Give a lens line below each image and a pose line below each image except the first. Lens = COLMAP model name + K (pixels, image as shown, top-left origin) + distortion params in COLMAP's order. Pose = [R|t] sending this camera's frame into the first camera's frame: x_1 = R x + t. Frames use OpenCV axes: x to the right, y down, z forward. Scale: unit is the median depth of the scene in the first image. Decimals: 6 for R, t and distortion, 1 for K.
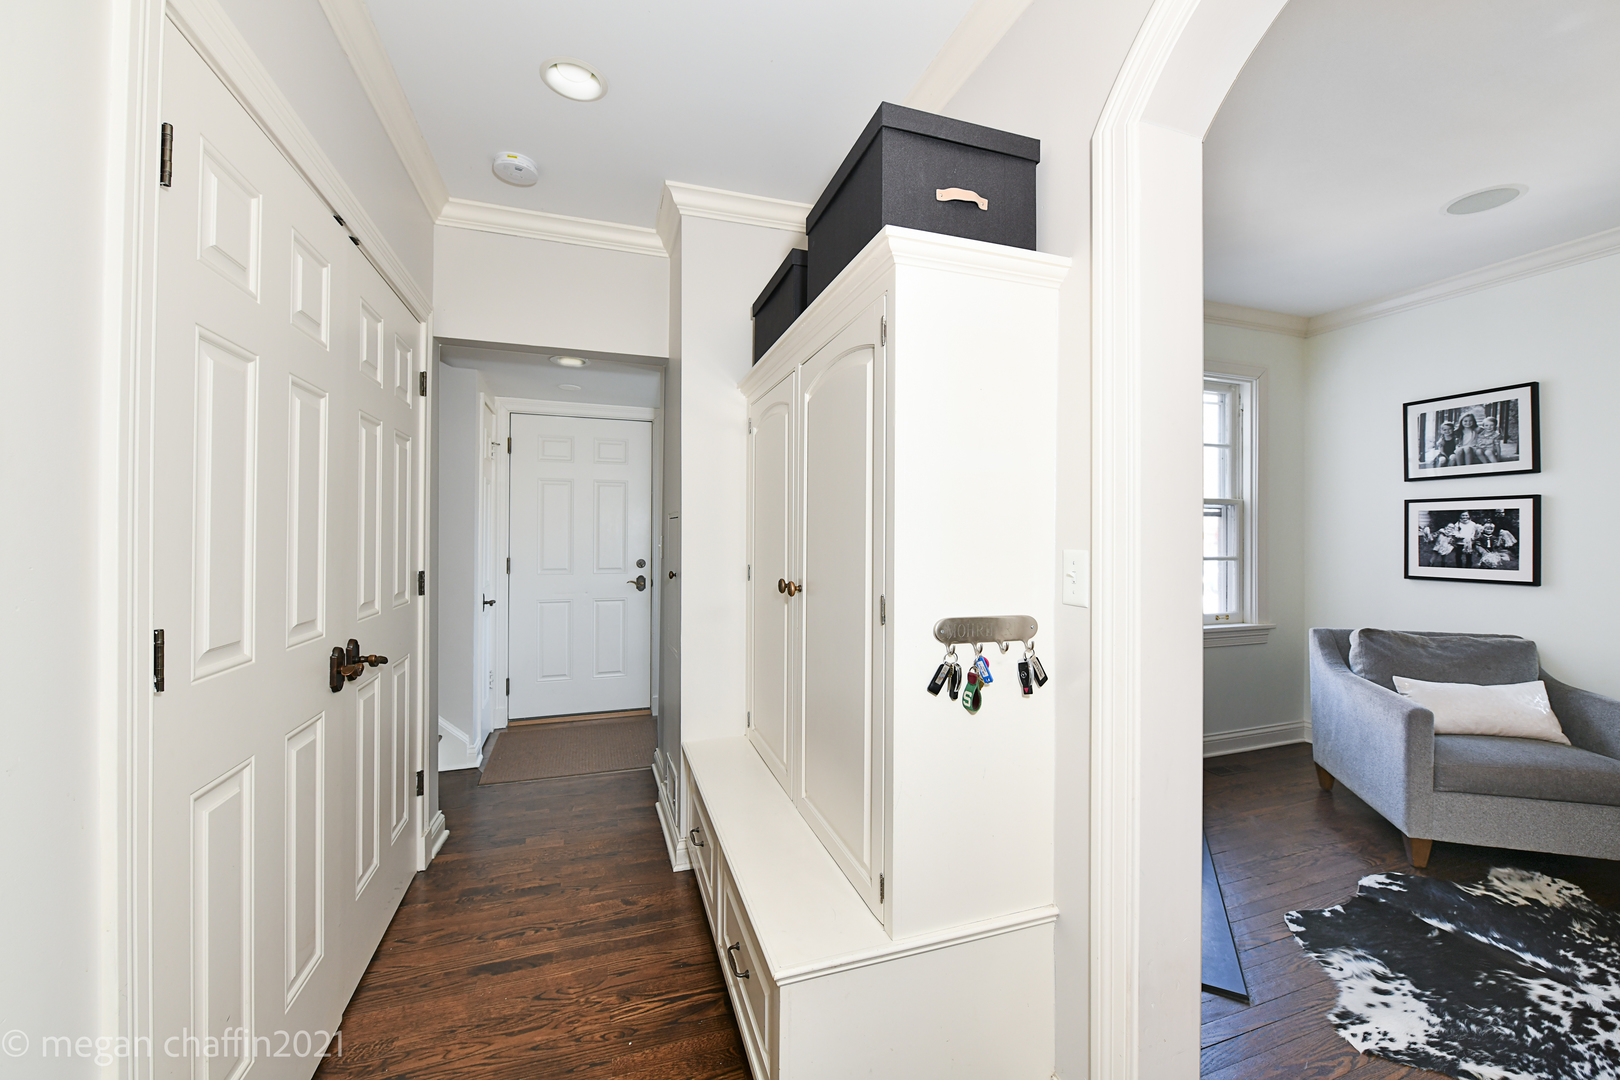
lens RADIAL K [[631.2, 0, 809.2], [0, 631.2, 524.3], [0, 0, 1]] dist [-0.000276, -0.000323]
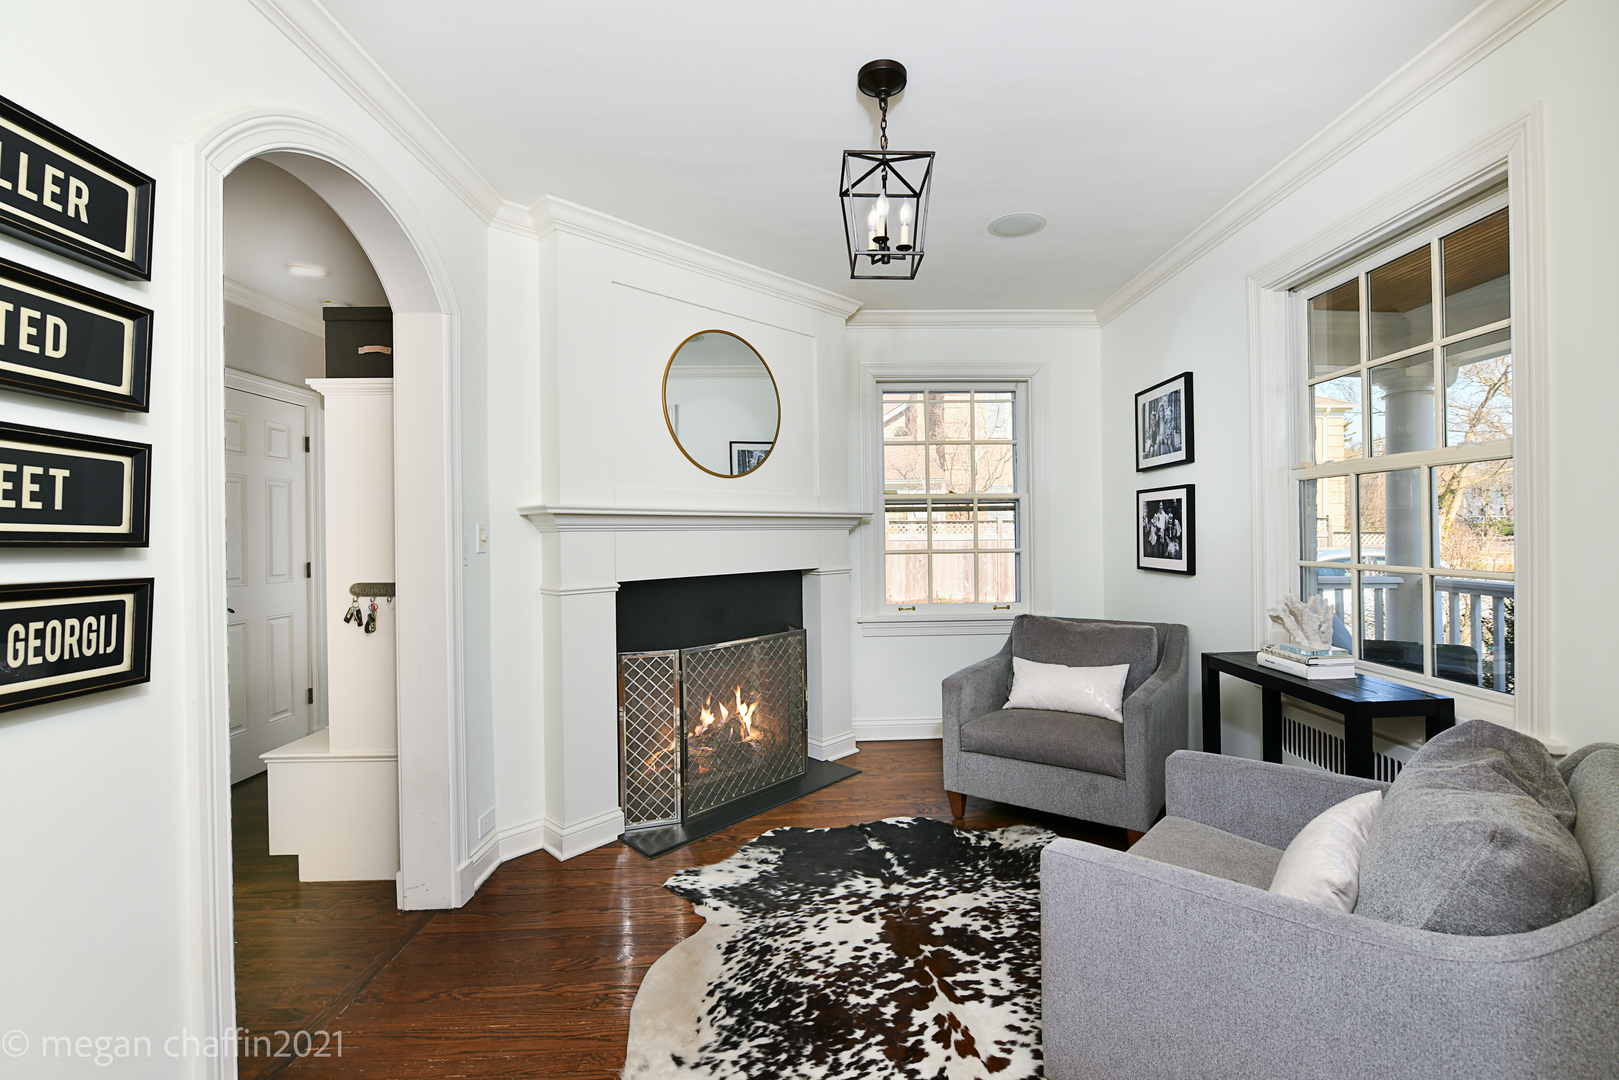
lens RADIAL K [[676.9, 0, 818.3], [0, 676.9, 517.4], [0, 0, 1]] dist [-0.004818, -0.000538]
pose [[0.953076, -0.021107, -0.301994, 1.281980], [0.021019, 0.999773, -0.003544, -0.004102], [0.302001, -0.002970, 0.953303, -0.288303]]
